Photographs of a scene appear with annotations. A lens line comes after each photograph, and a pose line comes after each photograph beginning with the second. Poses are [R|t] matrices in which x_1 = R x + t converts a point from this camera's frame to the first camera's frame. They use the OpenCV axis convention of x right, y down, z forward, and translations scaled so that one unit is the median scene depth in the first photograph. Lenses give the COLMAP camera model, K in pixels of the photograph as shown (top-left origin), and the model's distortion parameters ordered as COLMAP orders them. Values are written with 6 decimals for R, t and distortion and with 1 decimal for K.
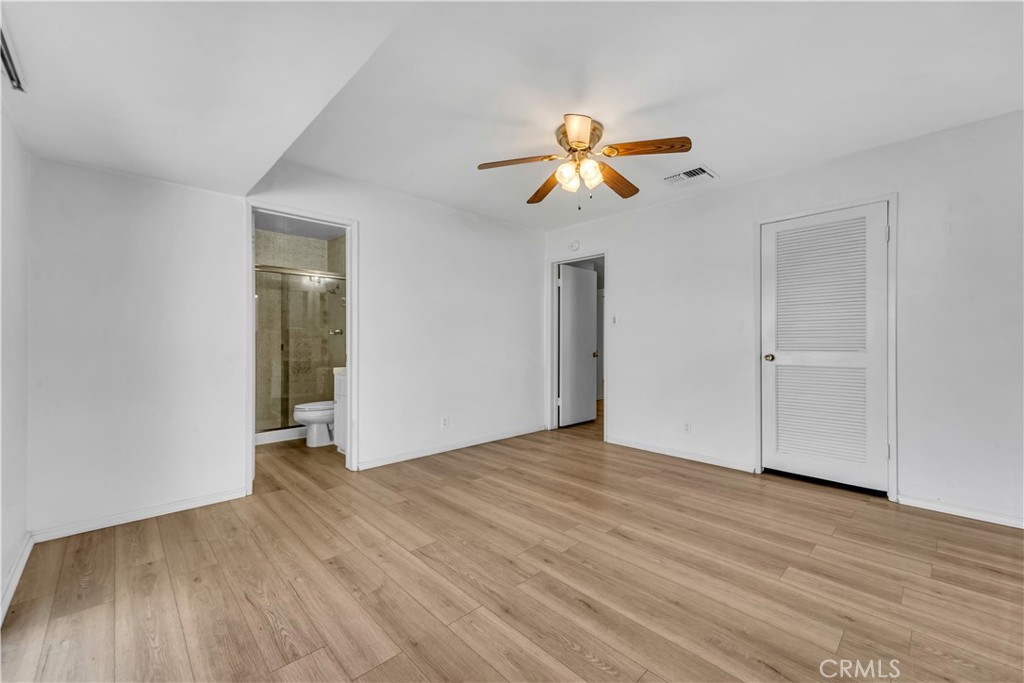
lens RADIAL K [[413.0, 0, 513.6], [0, 413.0, 341.4], [0, 0, 1]] dist [0.004678, -0.000351]
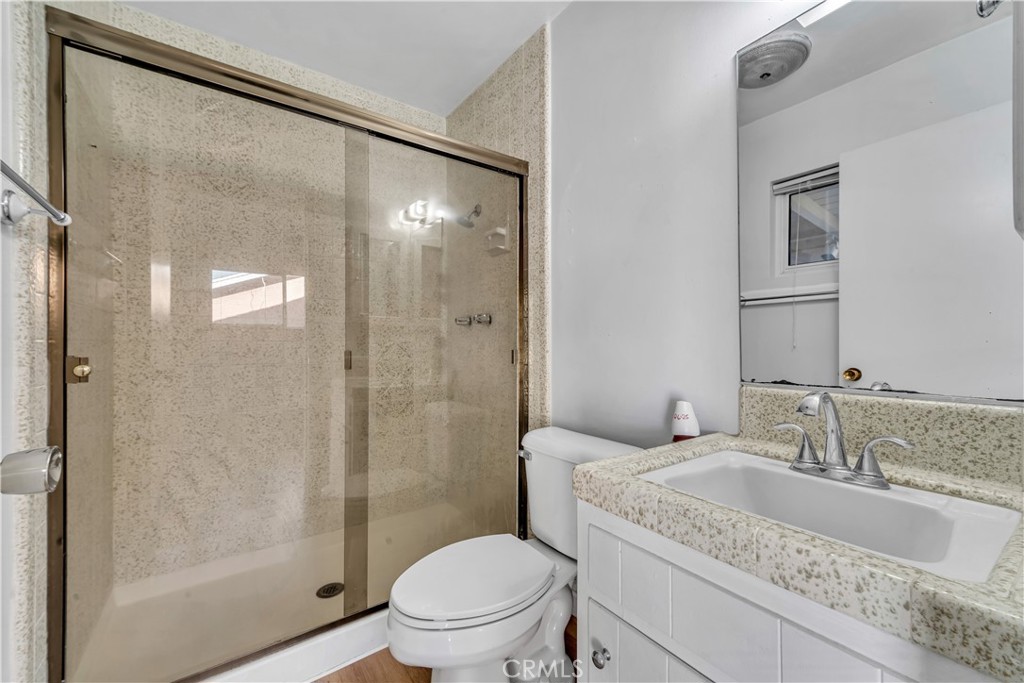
lens RADIAL K [[413.0, 0, 510.6], [0, 413.0, 343.1], [0, 0, 1]] dist [0.004678, -0.000351]
pose [[0.987617, -0.003412, -0.156850, -0.310547], [0.003647, 0.999993, 0.001208, 0.000652], [0.156845, -0.001765, 0.987622, 0.566437]]
